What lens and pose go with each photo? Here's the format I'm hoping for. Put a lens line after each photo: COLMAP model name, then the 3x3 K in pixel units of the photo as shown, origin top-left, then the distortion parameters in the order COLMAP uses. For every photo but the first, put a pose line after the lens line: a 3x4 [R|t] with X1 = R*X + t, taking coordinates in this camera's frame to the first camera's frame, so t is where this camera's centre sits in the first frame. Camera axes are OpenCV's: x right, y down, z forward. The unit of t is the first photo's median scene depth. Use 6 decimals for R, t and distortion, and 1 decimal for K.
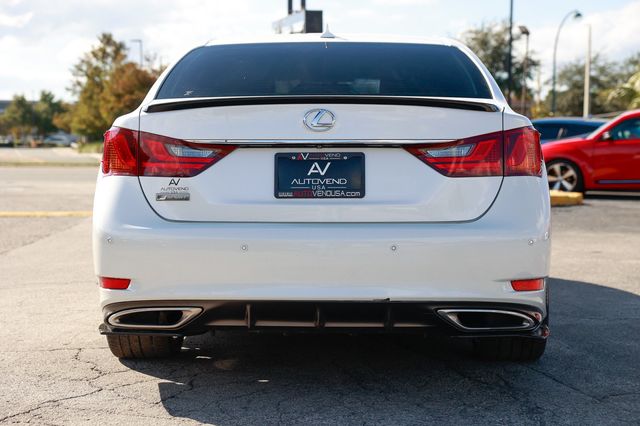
lens RADIAL K [[1126.2, 0, 320.0], [0, 1126.2, 213.0], [0, 0, 1]] dist [0.247592, -0.068435]
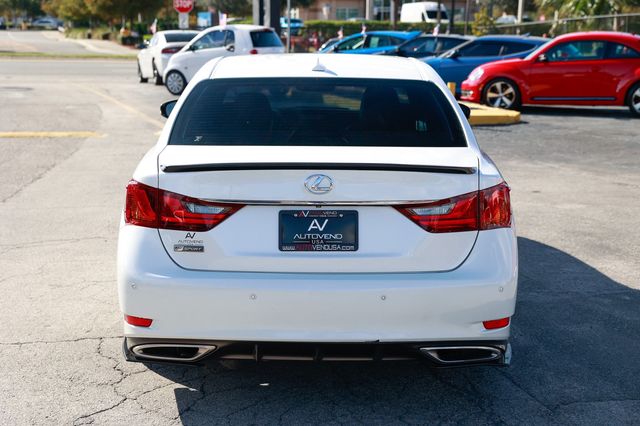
lens RADIAL K [[988.7, 0, 320.0], [0, 988.7, 213.0], [0, 0, 1]] dist [0.170084, -0.010190]
pose [[0.999303, 0.001032, 0.037318, -0.035723], [-0.005613, 0.992409, 0.122855, -0.171985], [-0.036908, -0.122979, 0.991723, 0.011882]]
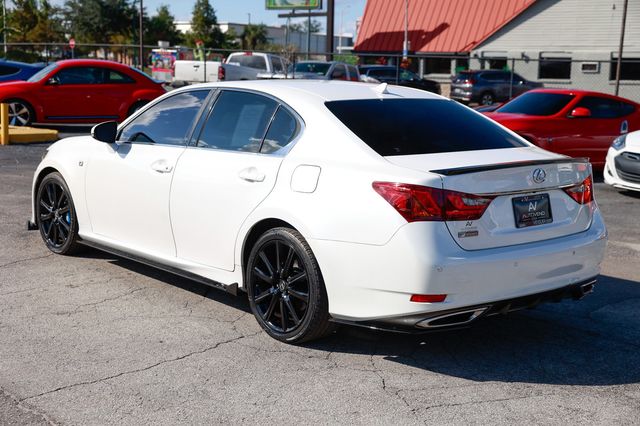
lens RADIAL K [[896.5, 0, 320.0], [0, 896.5, 213.0], [0, 0, 1]] dist [0.021533, -0.006287]
pose [[0.736774, -0.090418, 0.670066, -1.023134], [0.013843, 0.992828, 0.118751, -0.177361], [-0.675997, -0.078217, 0.732741, 0.296340]]
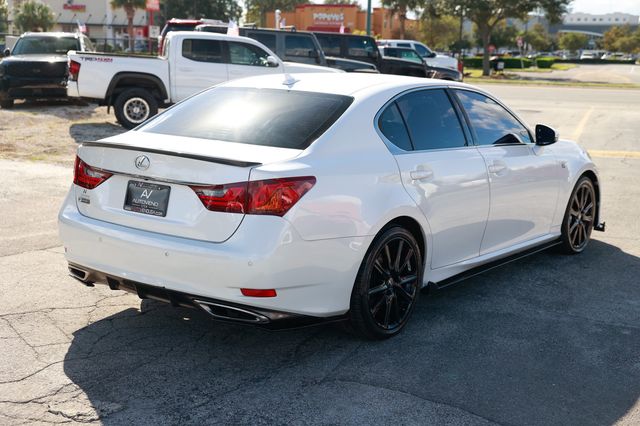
lens RADIAL K [[896.5, 0, 320.0], [0, 896.5, 213.0], [0, 0, 1]] dist [0.021533, -0.006287]
pose [[0.819732, 0.125745, -0.558774, 0.853643], [-0.062856, 0.989460, 0.130454, -0.182885], [0.569288, -0.071815, 0.818996, 0.146346]]
